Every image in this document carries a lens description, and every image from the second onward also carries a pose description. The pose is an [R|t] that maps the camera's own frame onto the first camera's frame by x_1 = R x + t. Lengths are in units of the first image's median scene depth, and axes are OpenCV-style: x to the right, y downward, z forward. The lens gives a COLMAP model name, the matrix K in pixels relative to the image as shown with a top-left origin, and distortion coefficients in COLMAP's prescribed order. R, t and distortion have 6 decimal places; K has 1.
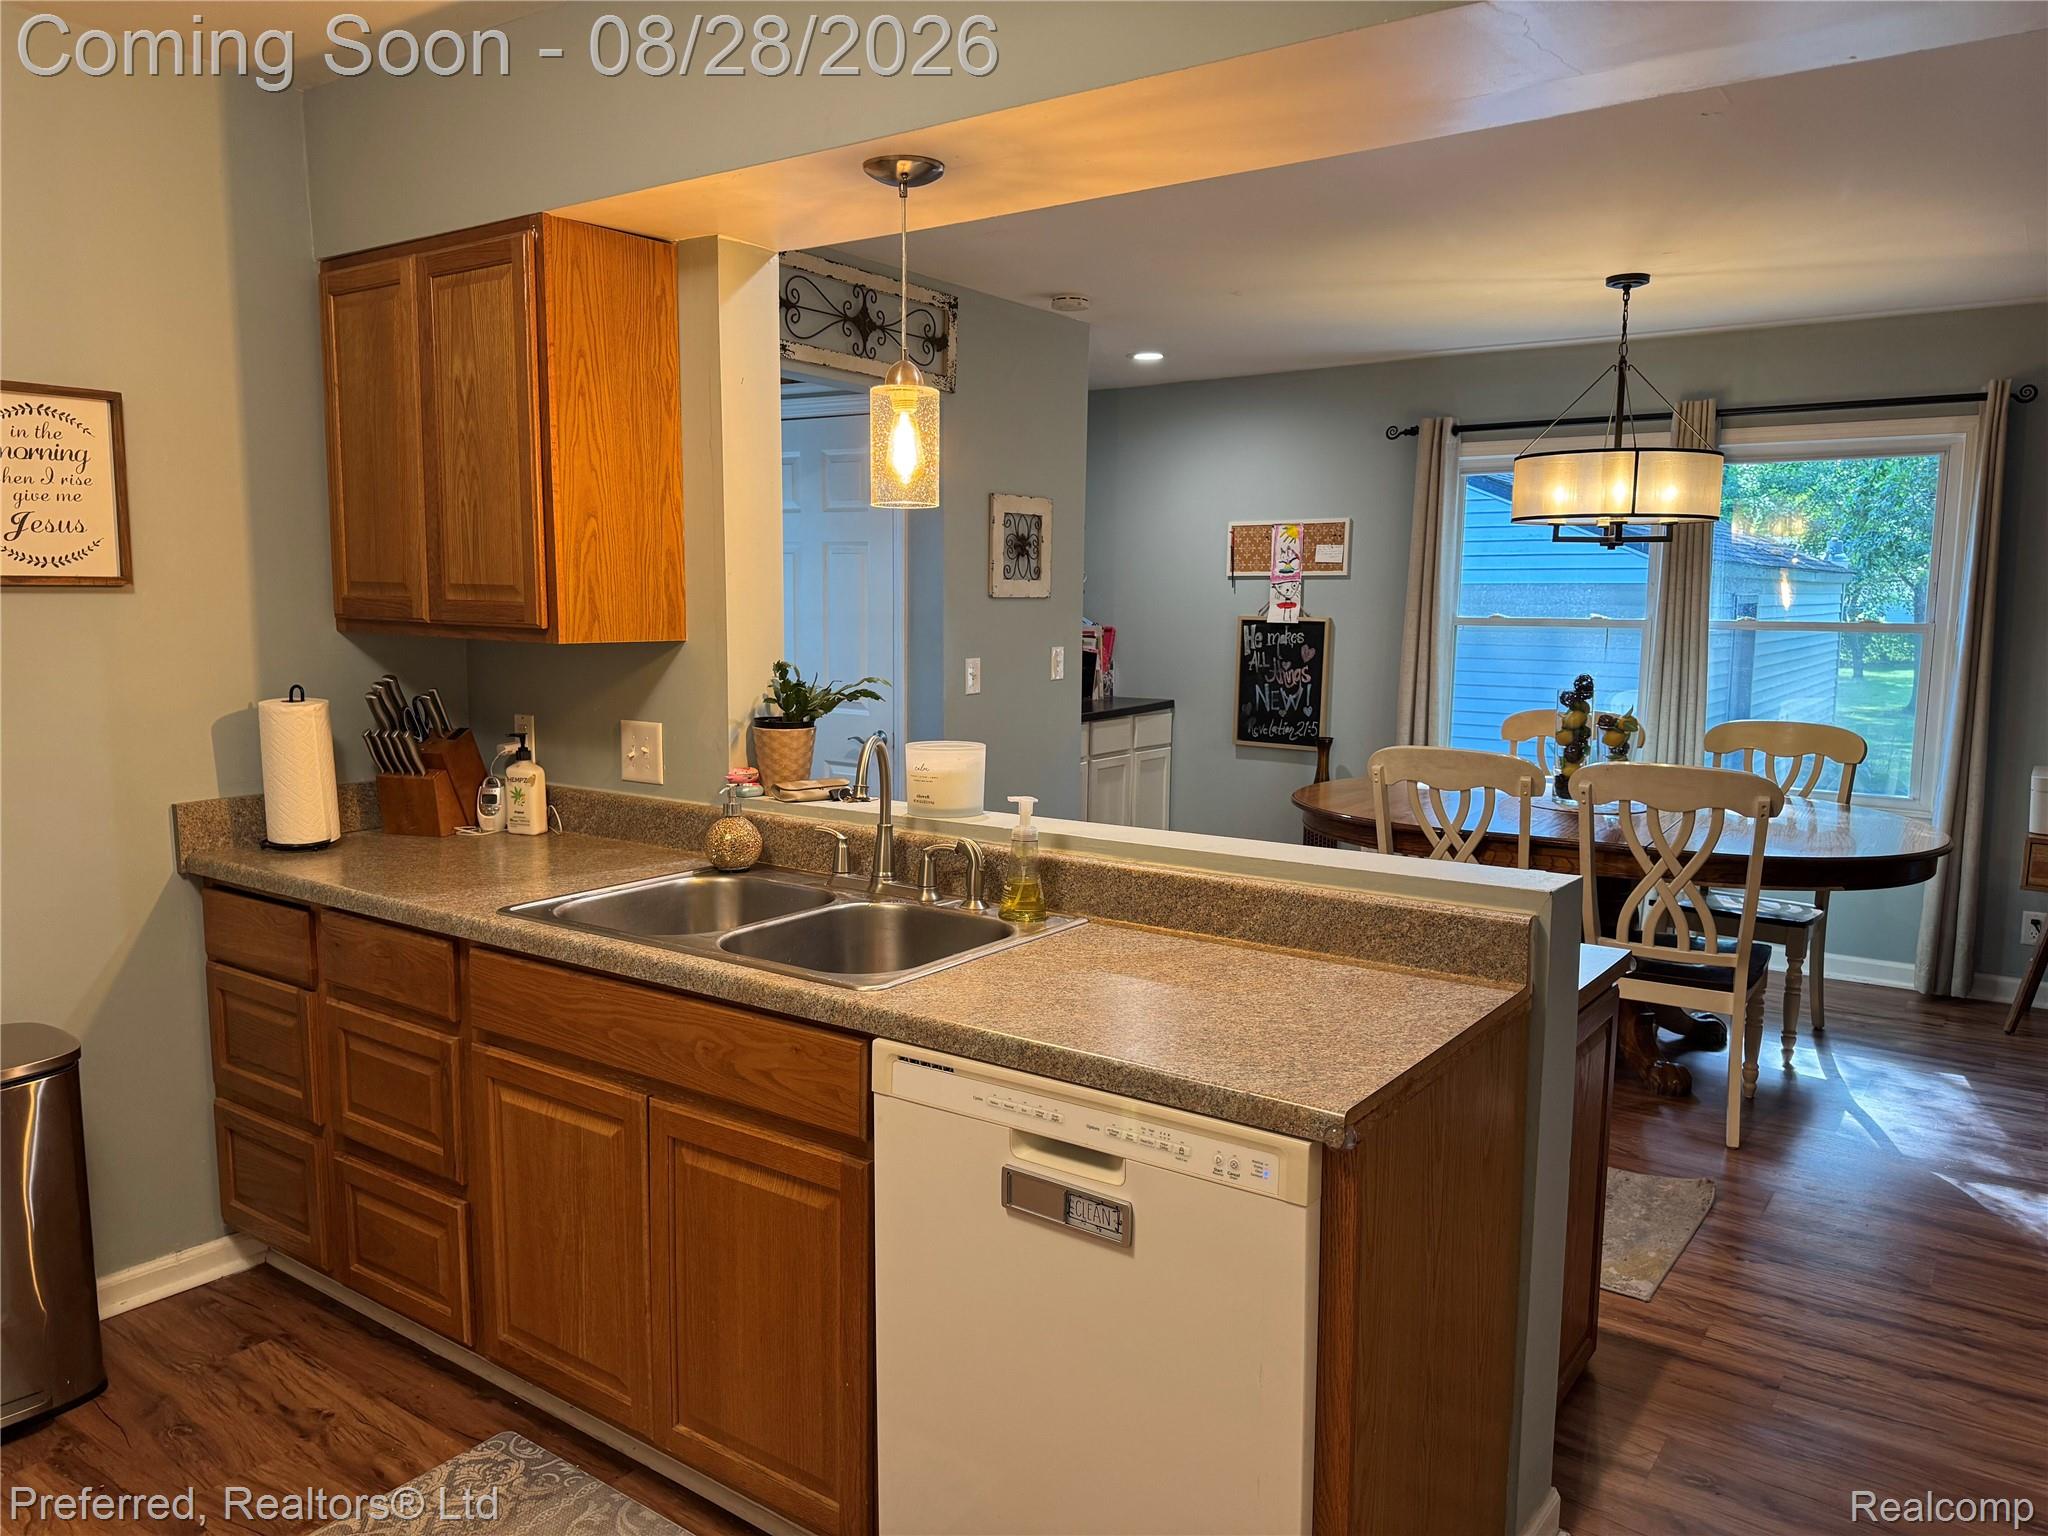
lens RADIAL K [[1433.3, 0, 1031.9], [0, 1433.3, 770.7], [0, 0, 1]] dist [0.055631, -0.012013]
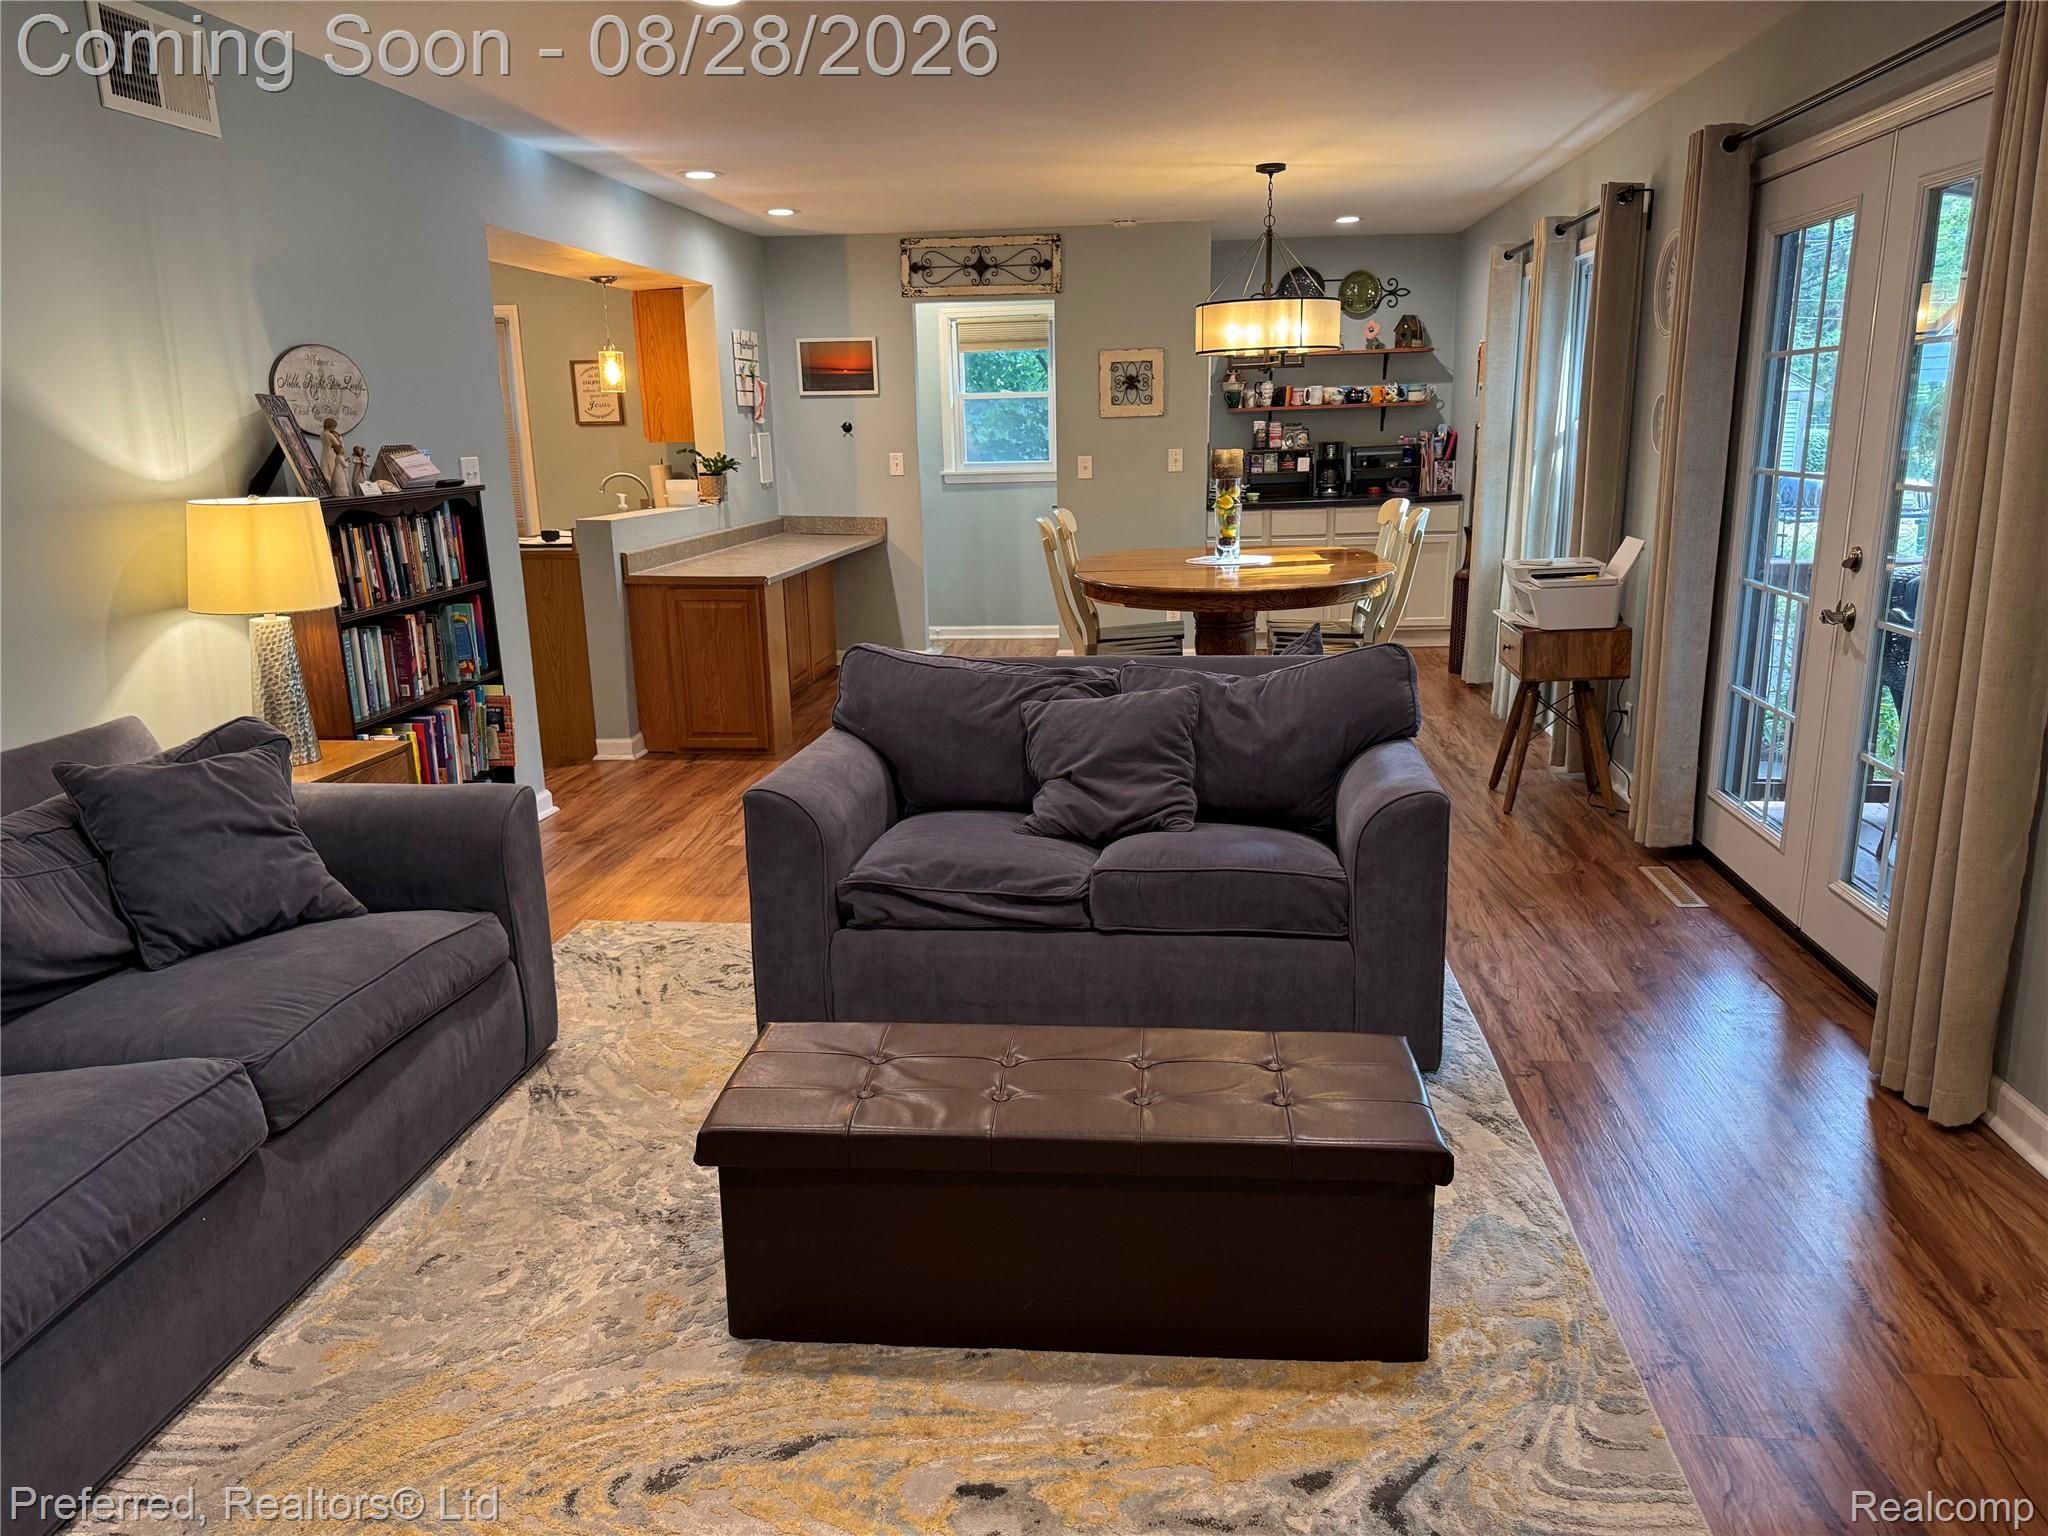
lens RADIAL K [[1433.3, 0, 1037.1], [0, 1433.3, 768.6], [0, 0, 1]] dist [0.055631, -0.012013]
pose [[0.488179, 0.187098, -0.852453, 1.541685], [-0.082313, 0.982267, 0.168451, 0.002323], [0.868853, -0.012066, 0.494923, 0.140162]]
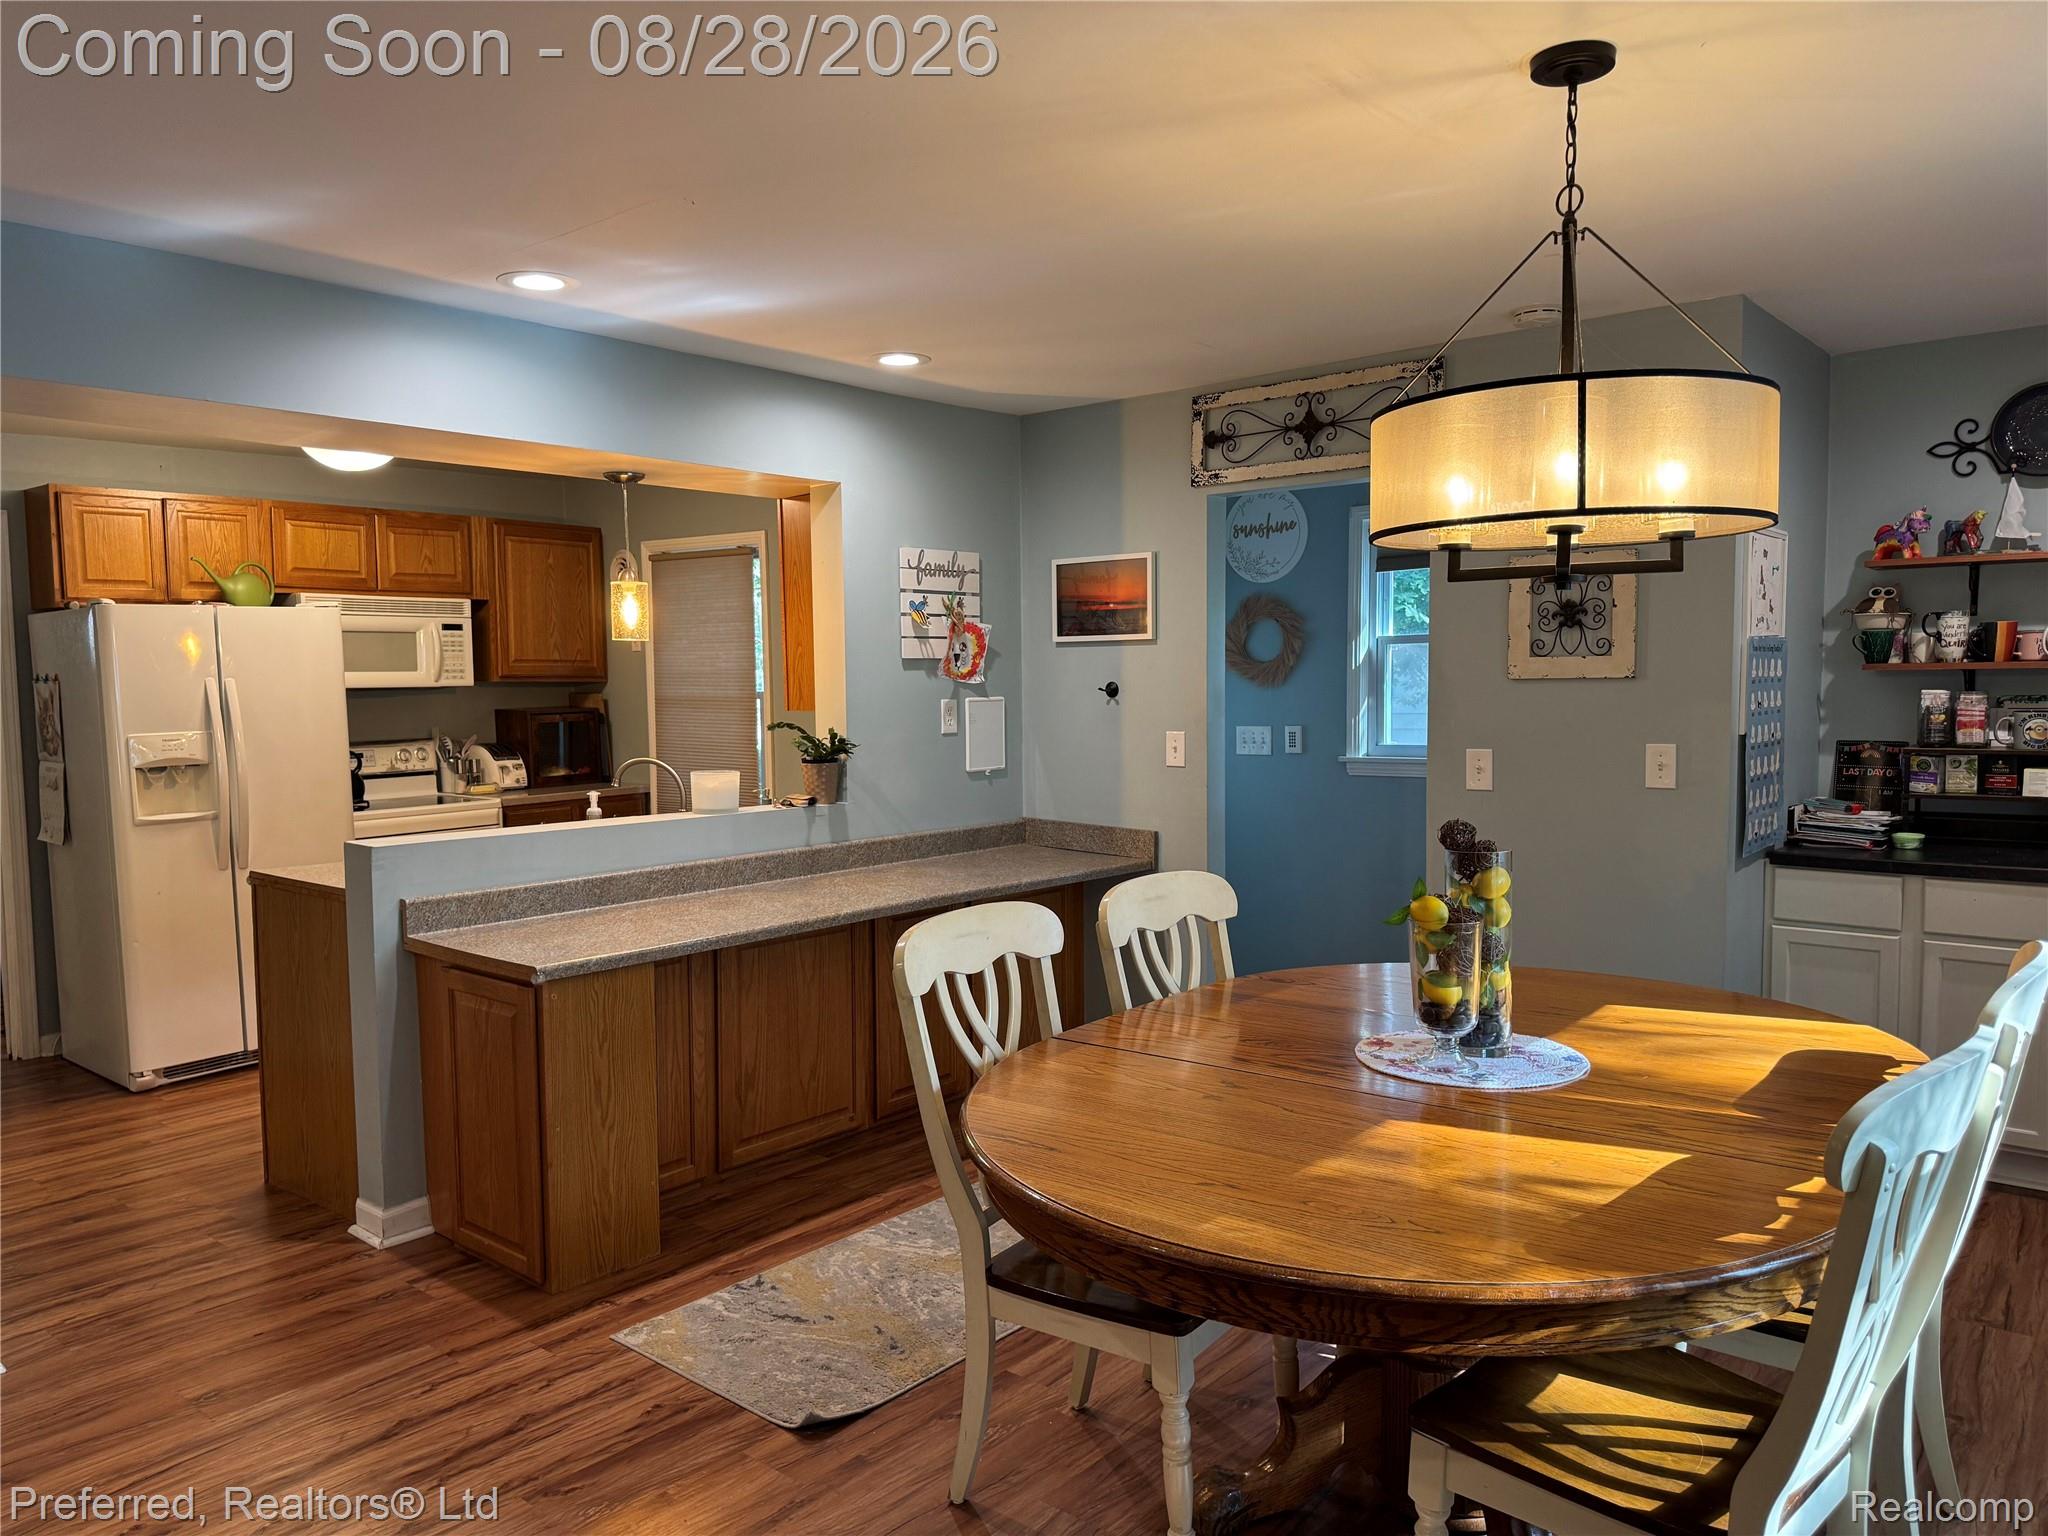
lens RADIAL K [[1433.3, 0, 1006.1], [0, 1433.3, 777.7], [0, 0, 1]] dist [0.055631, -0.012013]
pose [[-0.086809, 0.059682, -0.994436, 0.942652], [-0.113595, 0.991100, 0.069398, -0.097043], [0.989727, 0.118987, -0.079257, 0.858190]]
